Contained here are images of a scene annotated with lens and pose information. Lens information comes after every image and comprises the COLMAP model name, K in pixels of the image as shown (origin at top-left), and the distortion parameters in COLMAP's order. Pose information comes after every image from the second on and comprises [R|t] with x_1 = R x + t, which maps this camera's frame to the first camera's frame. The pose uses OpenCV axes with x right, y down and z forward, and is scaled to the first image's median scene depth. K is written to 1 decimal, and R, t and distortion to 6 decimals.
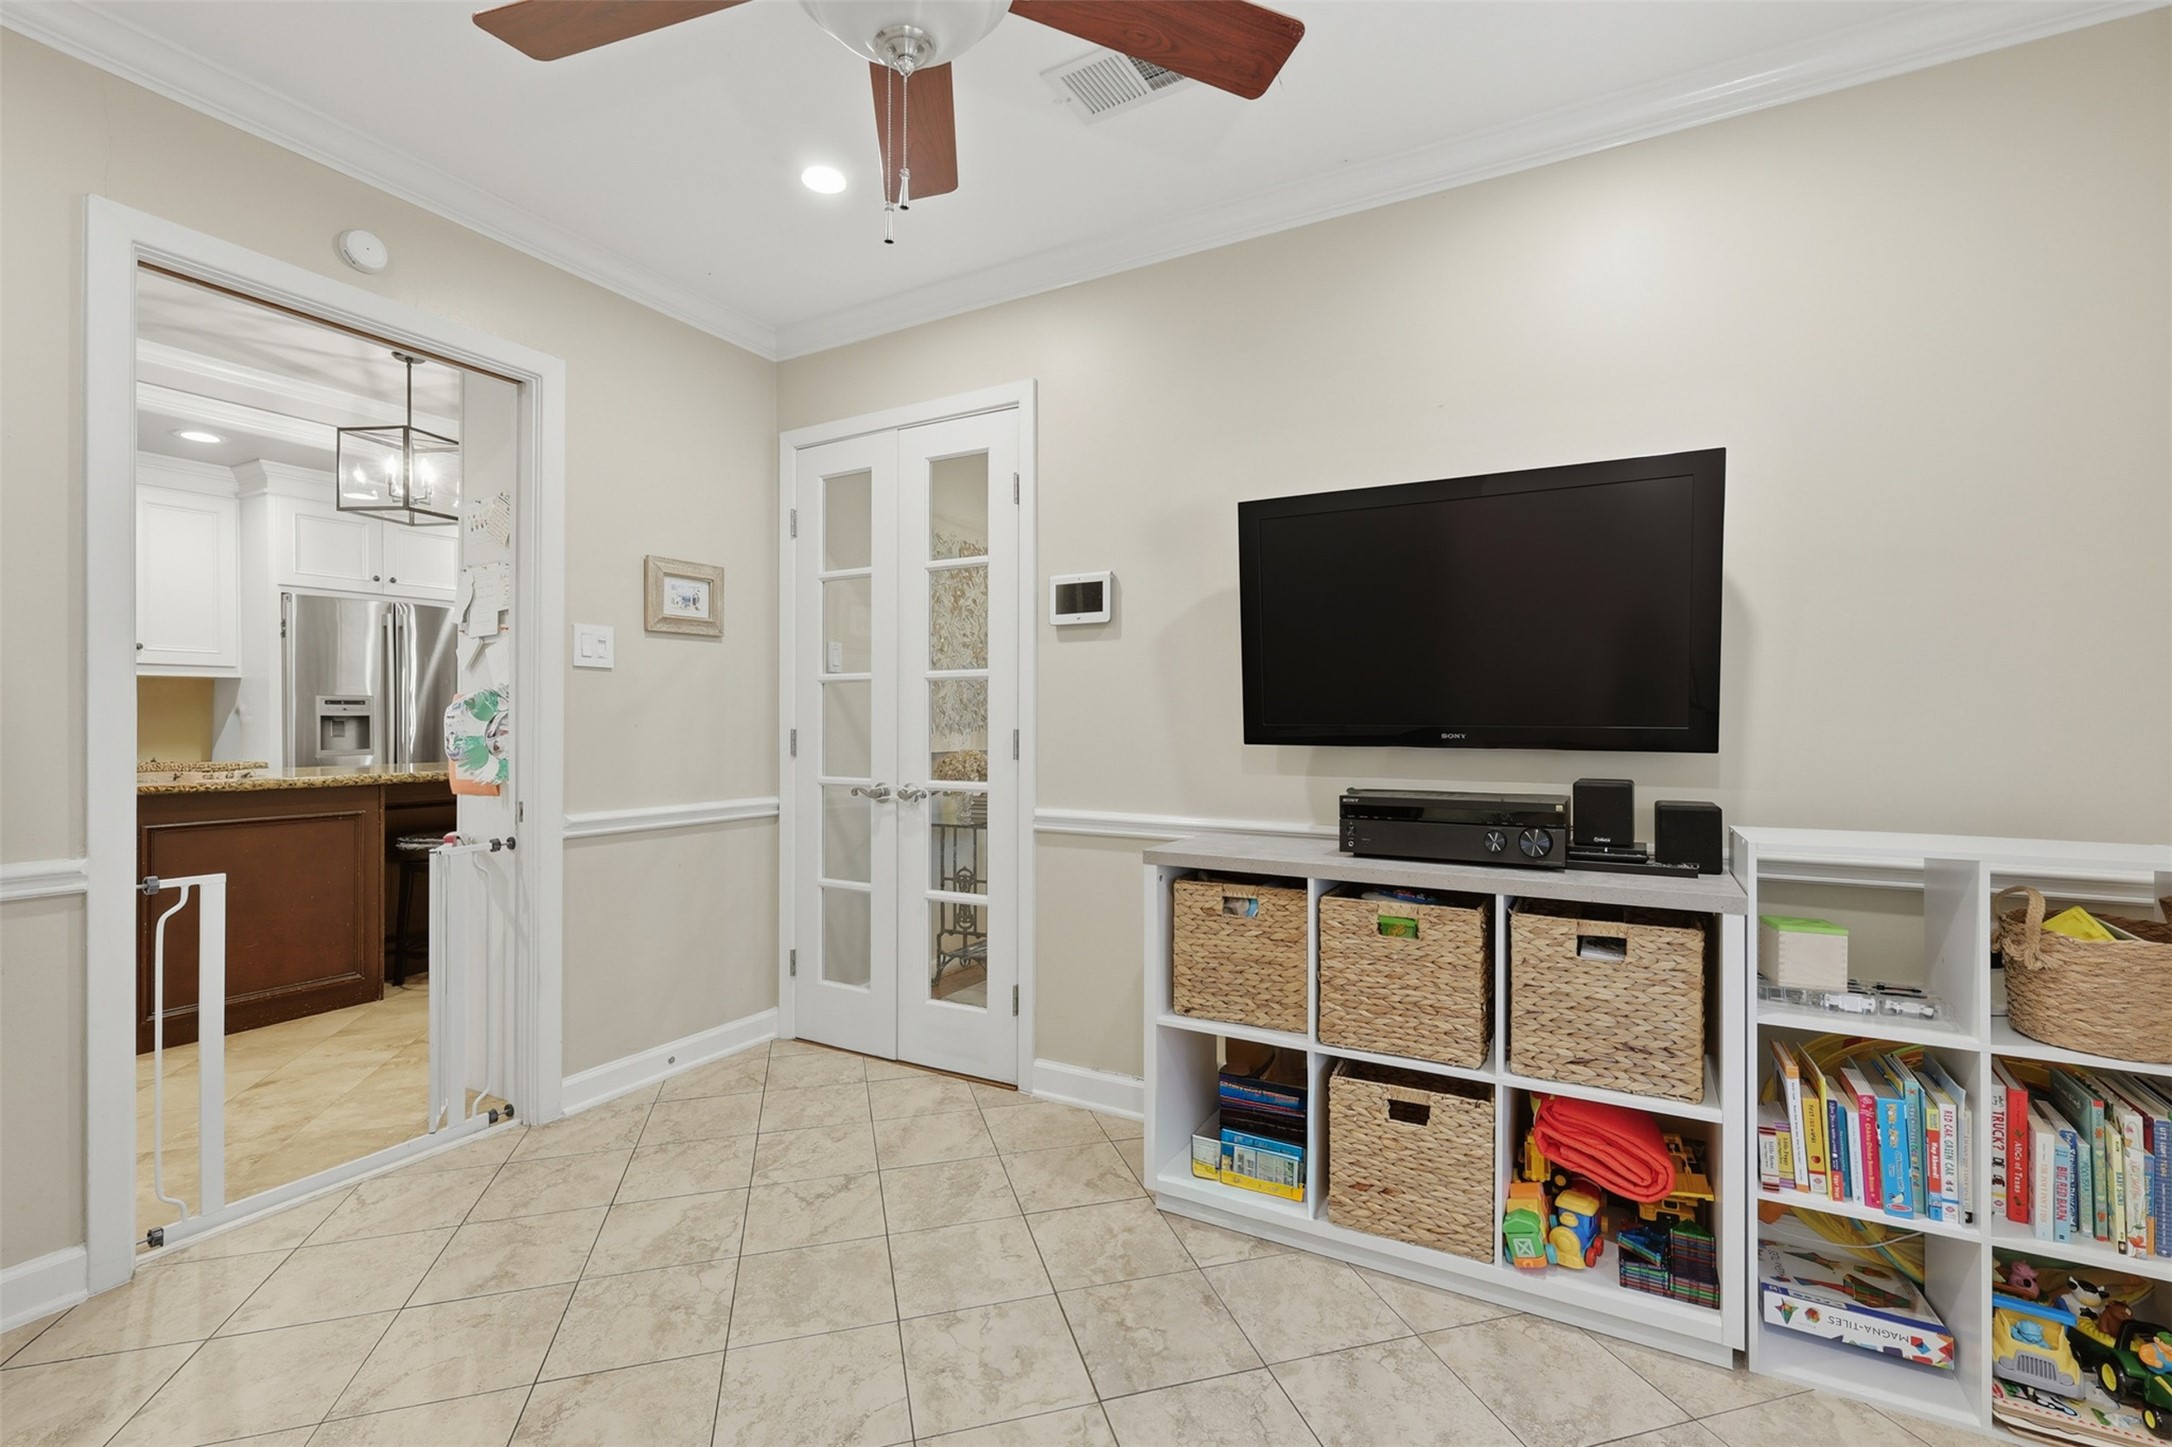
lens RADIAL K [[946.4, 0, 1090.6], [0, 946.4, 721.6], [0, 0, 1]] dist [0.001457, -0.000638]
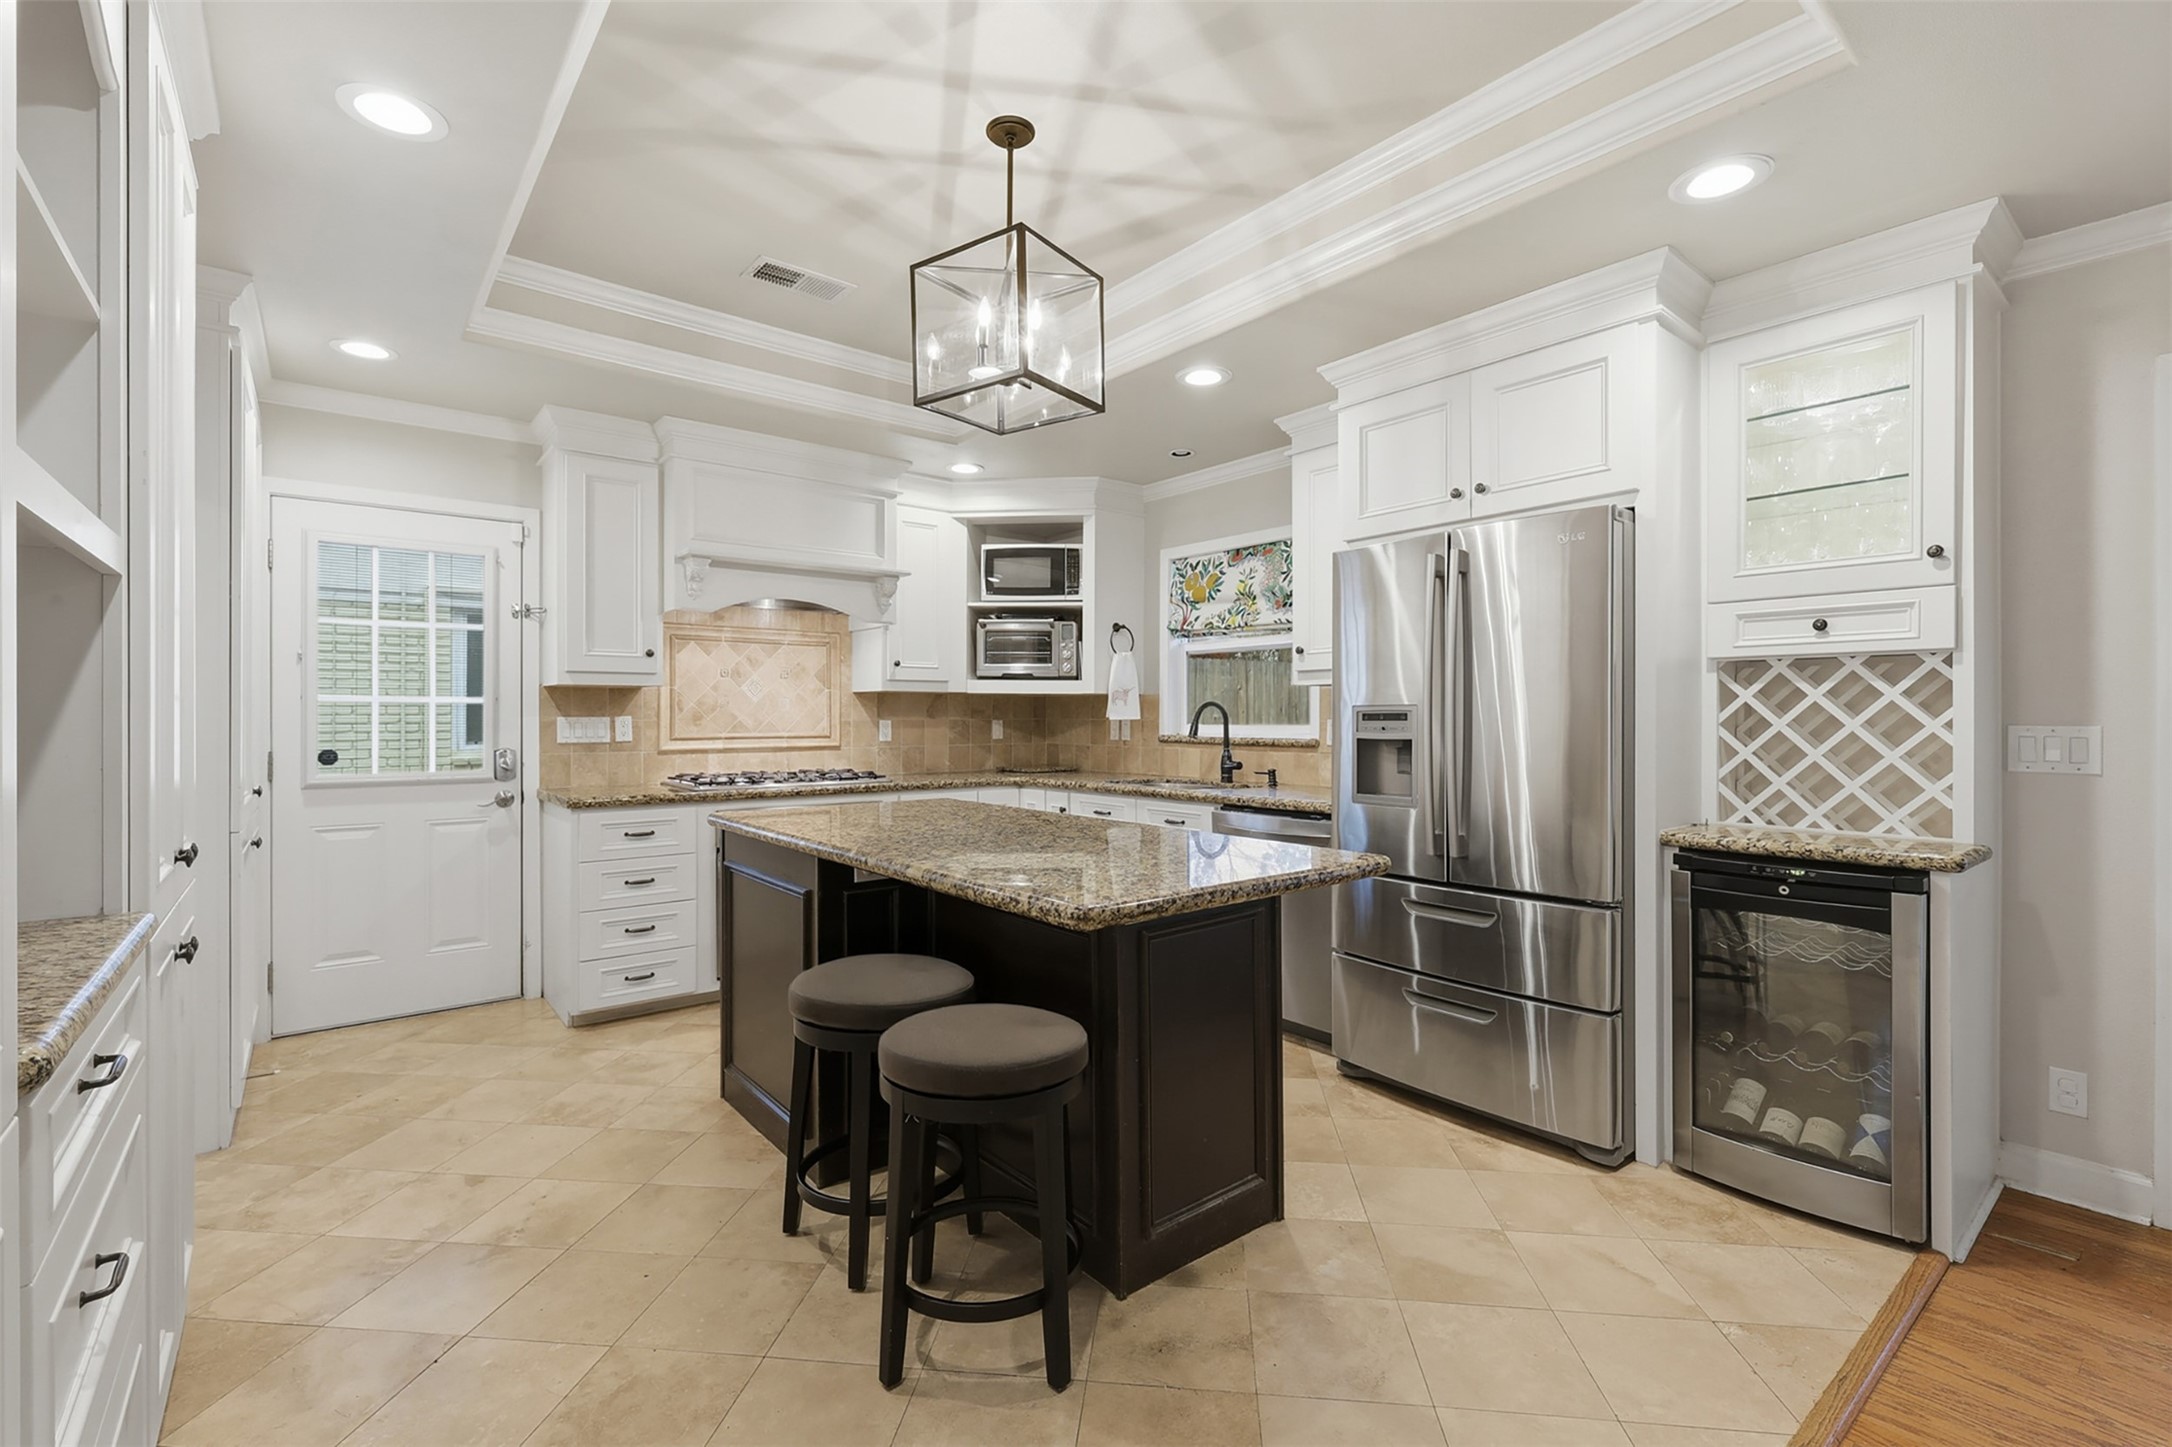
lens RADIAL K [[946.4, 0, 1090.6], [0, 946.4, 721.6], [0, 0, 1]] dist [0.001457, -0.000638]
pose [[-0.367012, 0.007078, -0.930189, -0.167133], [0.001995, 0.999975, 0.006822, -0.022575], [0.930214, 0.000648, -0.367017, 1.086277]]
